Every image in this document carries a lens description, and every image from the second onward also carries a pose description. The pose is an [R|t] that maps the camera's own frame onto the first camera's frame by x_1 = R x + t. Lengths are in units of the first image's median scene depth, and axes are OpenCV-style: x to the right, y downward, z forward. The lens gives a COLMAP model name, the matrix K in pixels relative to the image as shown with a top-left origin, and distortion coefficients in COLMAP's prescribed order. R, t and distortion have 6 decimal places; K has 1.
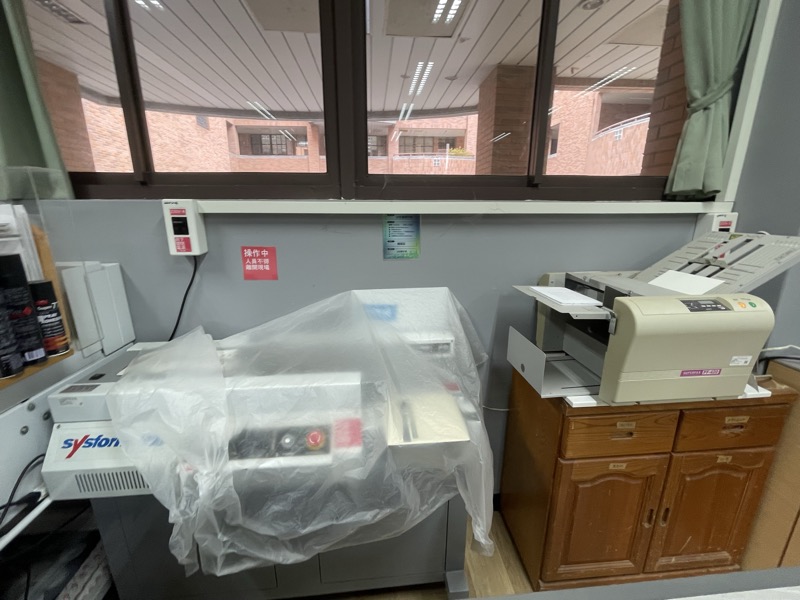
lens RADIAL K [[327.4, 0, 404.2], [0, 327.4, 299.0], [0, 0, 1]] dist [-0.002424, -0.000922]
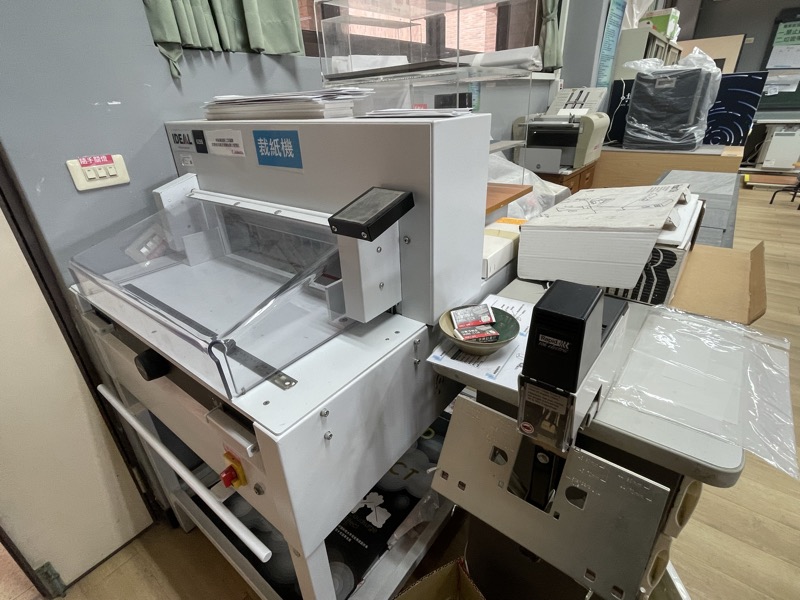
lens RADIAL K [[385.6, 0, 395.1], [0, 385.6, 298.0], [0, 0, 1]] dist [-0.005573, -0.000694]
pose [[0.689888, -0.353187, 0.631913, -1.763518], [0.225515, 0.934325, 0.276006, 0.112476], [-0.687894, -0.047907, 0.724228, -0.071864]]
